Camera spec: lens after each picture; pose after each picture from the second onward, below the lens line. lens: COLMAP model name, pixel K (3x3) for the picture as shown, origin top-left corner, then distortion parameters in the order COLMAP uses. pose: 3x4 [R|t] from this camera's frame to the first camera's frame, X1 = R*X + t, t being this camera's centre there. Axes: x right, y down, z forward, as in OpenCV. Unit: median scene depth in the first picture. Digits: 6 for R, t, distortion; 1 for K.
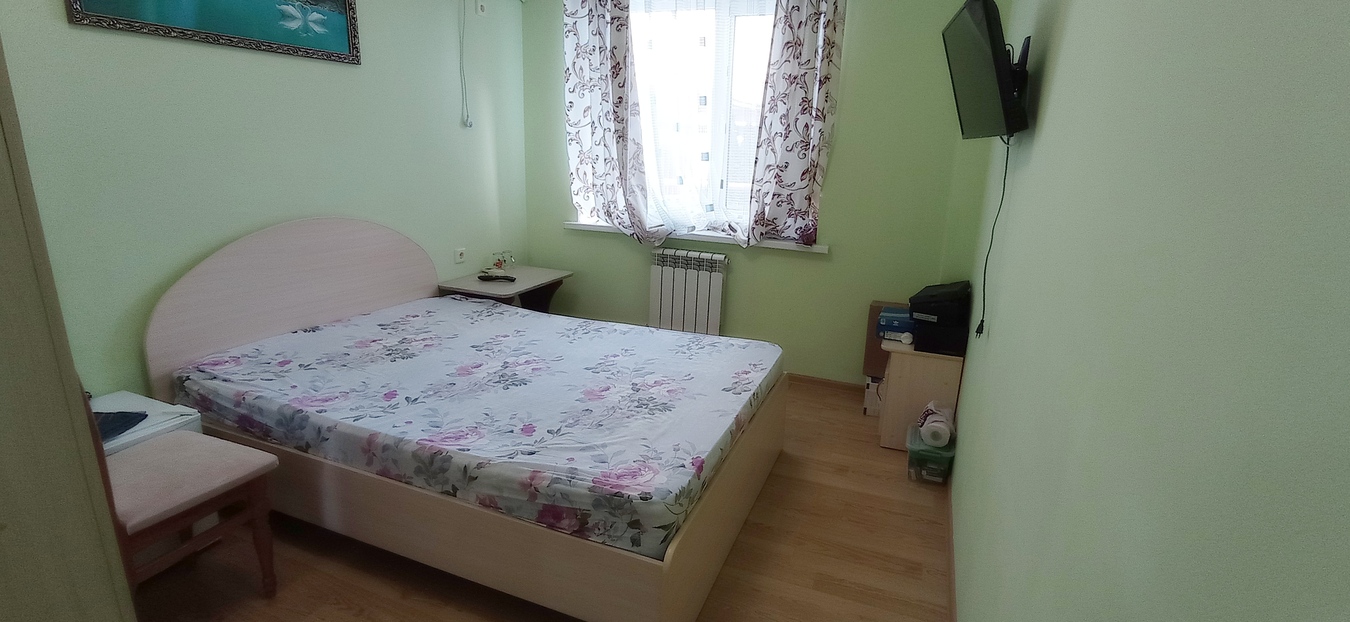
lens RADIAL K [[616.3, 0, 682.8], [0, 616.3, 302.5], [0, 0, 1]] dist [-0.058075, 0.042085]
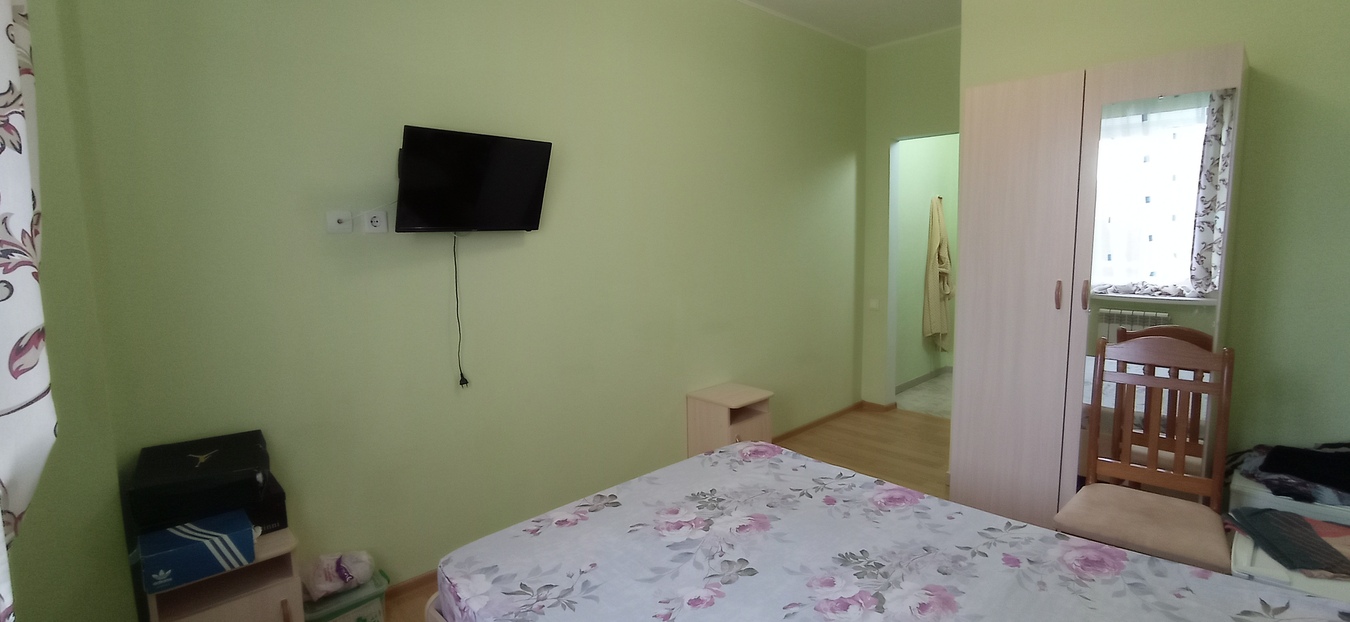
lens RADIAL K [[616.3, 0, 682.8], [0, 616.3, 302.5], [0, 0, 1]] dist [-0.058075, 0.042085]
pose [[-0.914295, -0.063505, 0.400039, -0.313255], [0.089271, 0.931754, 0.351945, -0.385579], [-0.395088, 0.357494, -0.846229, 1.395694]]
